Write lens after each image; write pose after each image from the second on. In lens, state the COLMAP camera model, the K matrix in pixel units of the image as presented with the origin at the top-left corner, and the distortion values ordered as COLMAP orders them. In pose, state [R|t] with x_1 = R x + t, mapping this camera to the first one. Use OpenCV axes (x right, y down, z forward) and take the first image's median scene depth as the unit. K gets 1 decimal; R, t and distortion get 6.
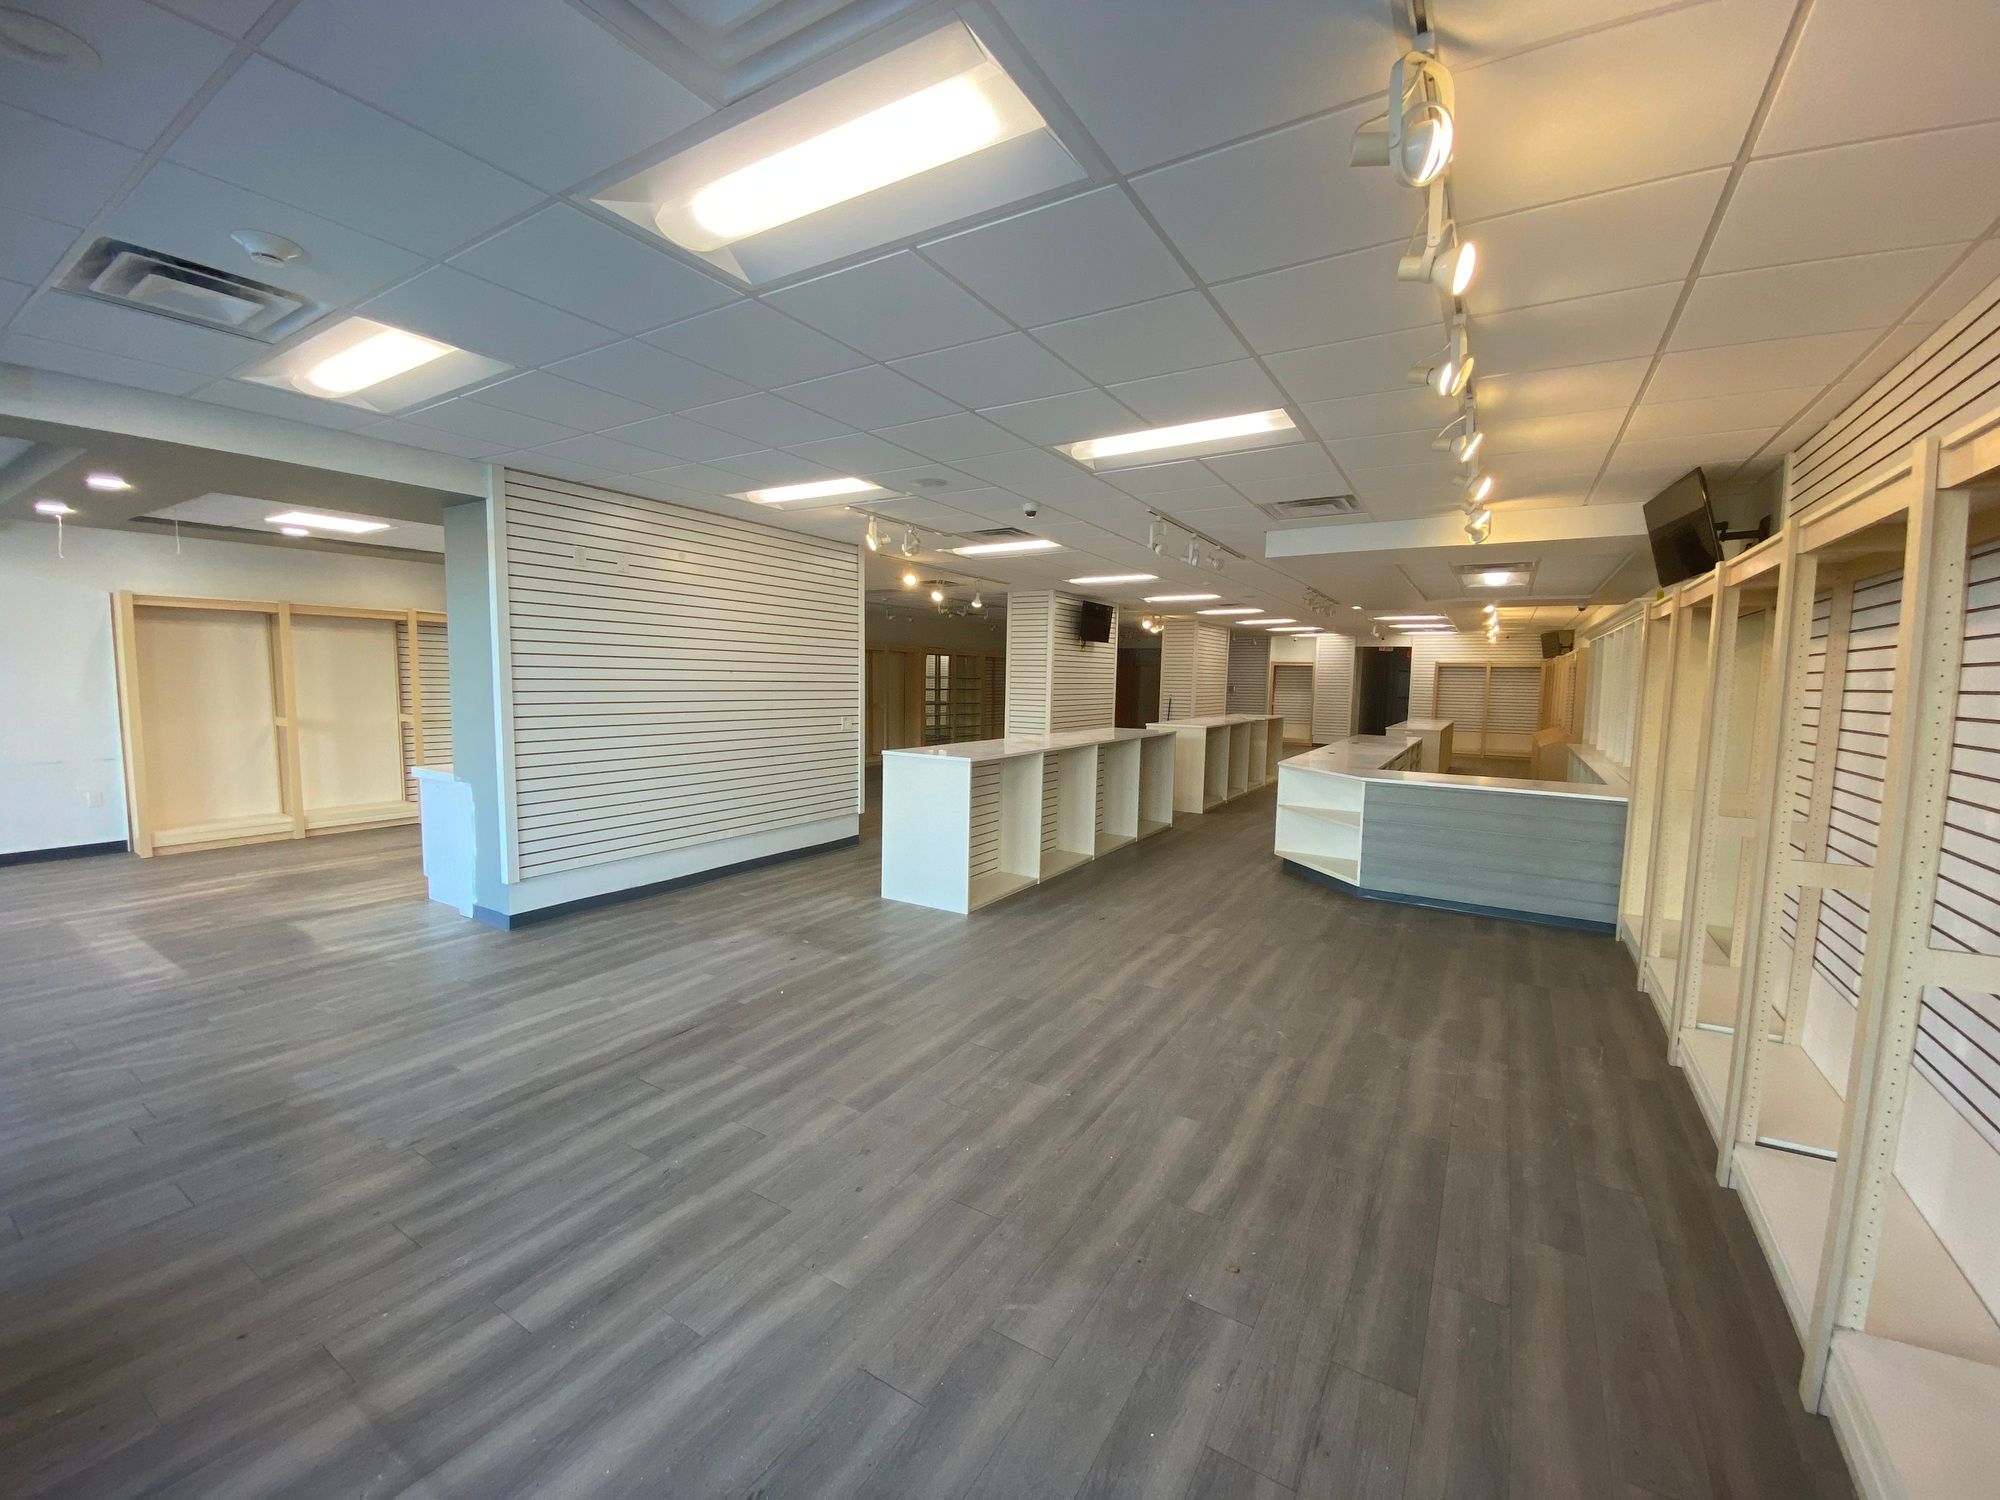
lens RADIAL K [[831.0, 0, 1000.0], [0, 831.0, 750.0], [0, 0, 1]] dist [0.000591, -0.013239]
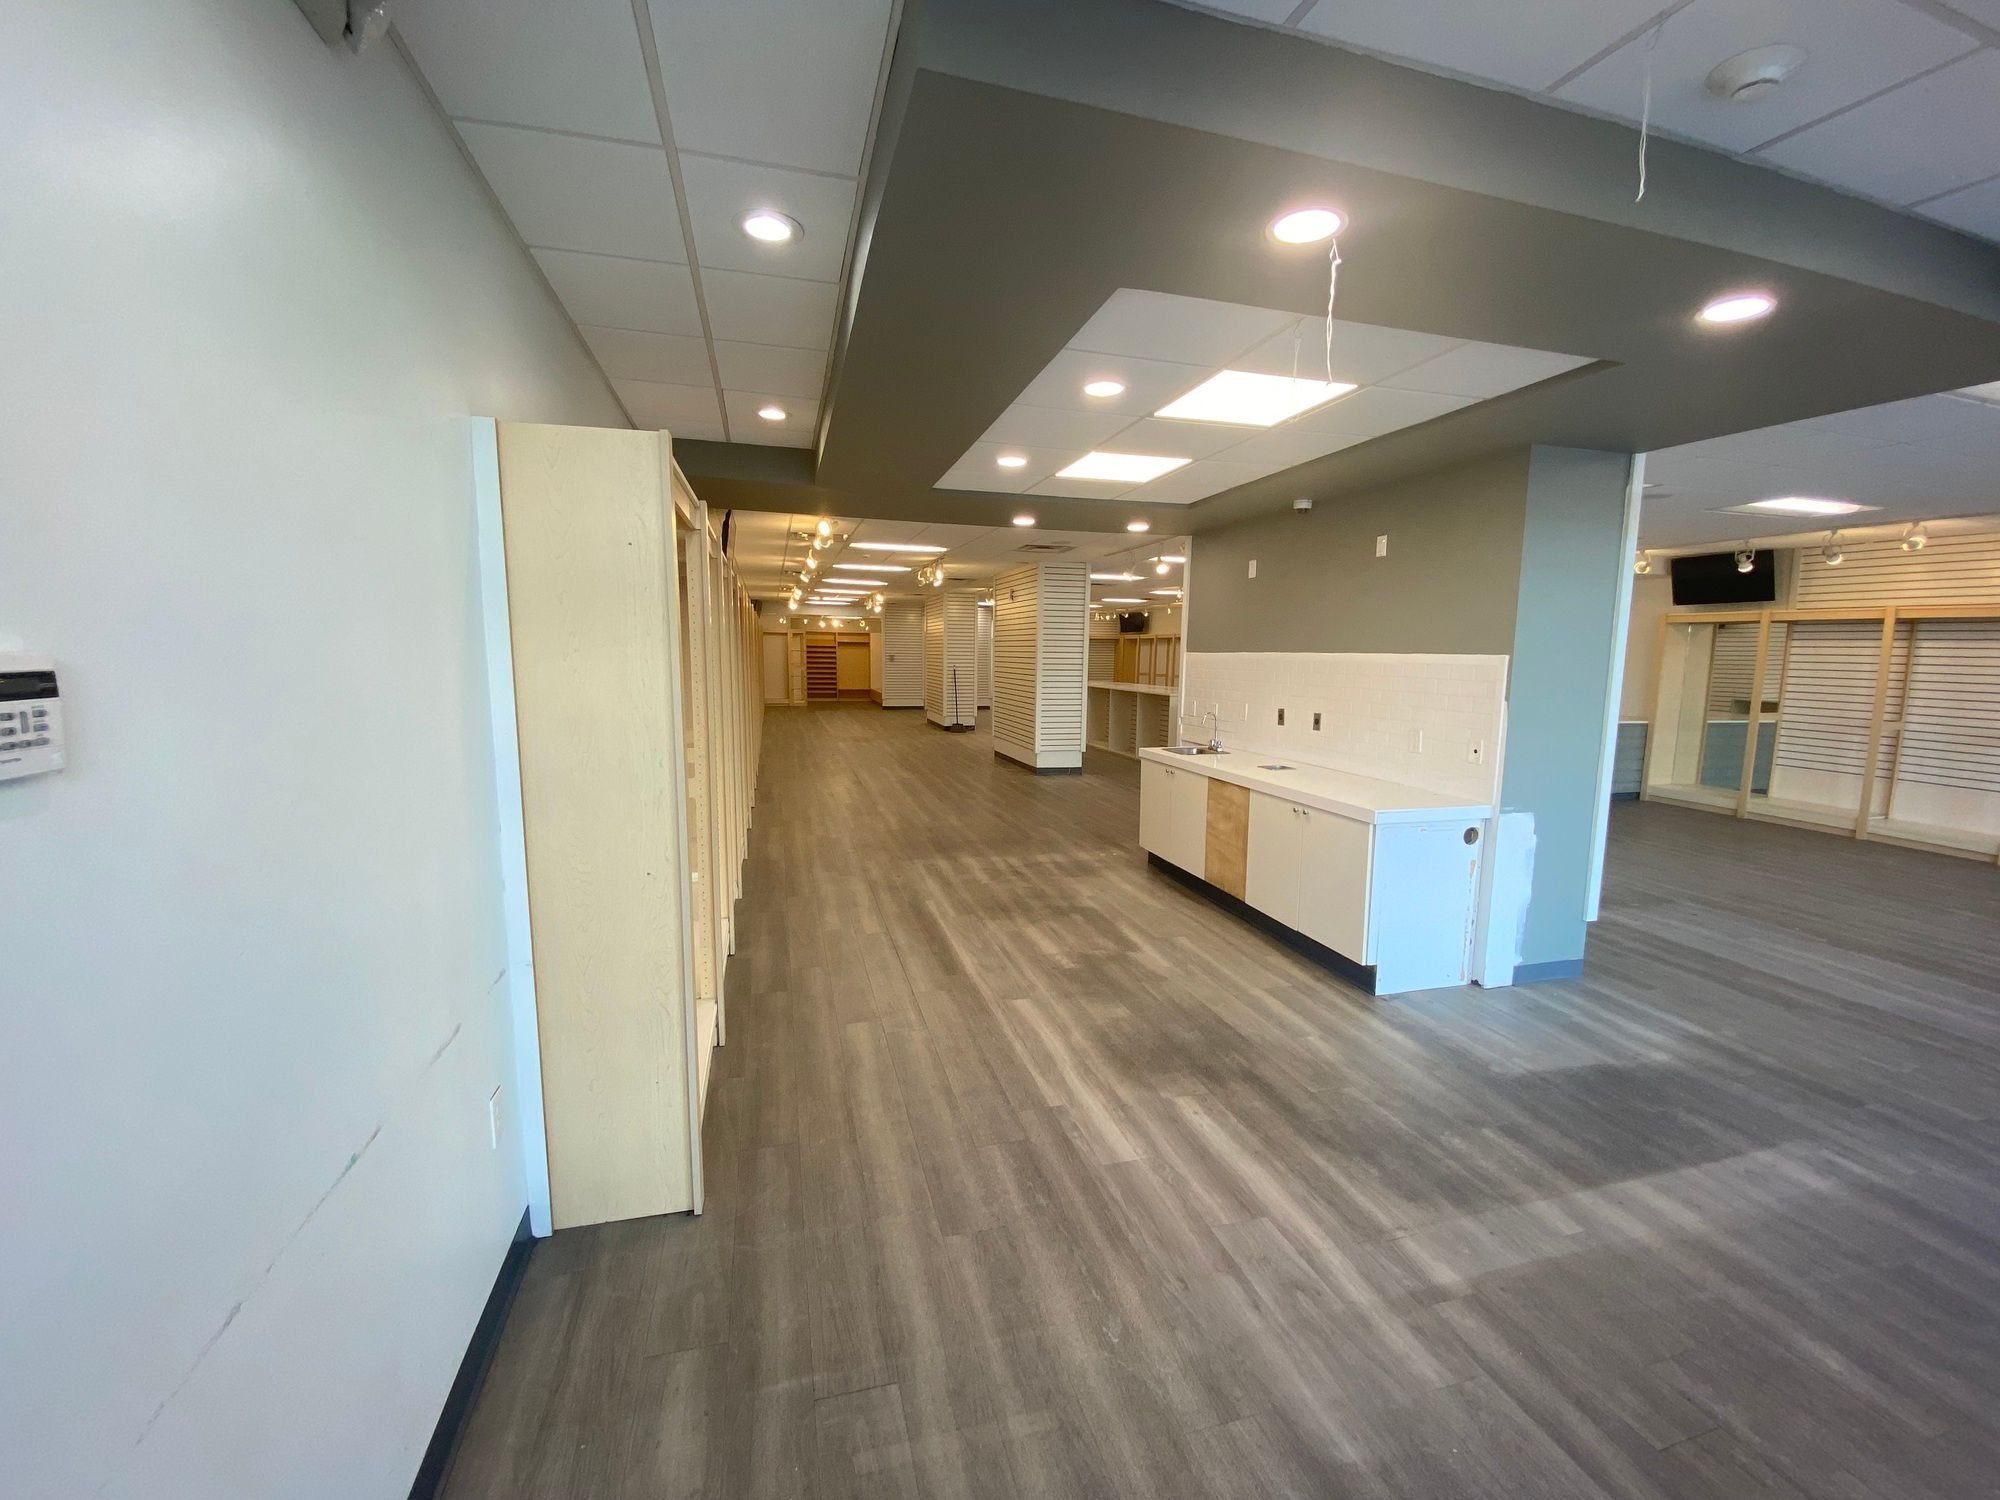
lens RADIAL K [[831.0, 0, 1000.0], [0, 831.0, 750.0], [0, 0, 1]] dist [0.000591, -0.013239]
pose [[0.675921, -0.099376, 0.730243, -1.805804], [0.066977, 0.995050, 0.073417, -0.126731], [-0.733924, -0.000715, 0.679231, 0.988183]]
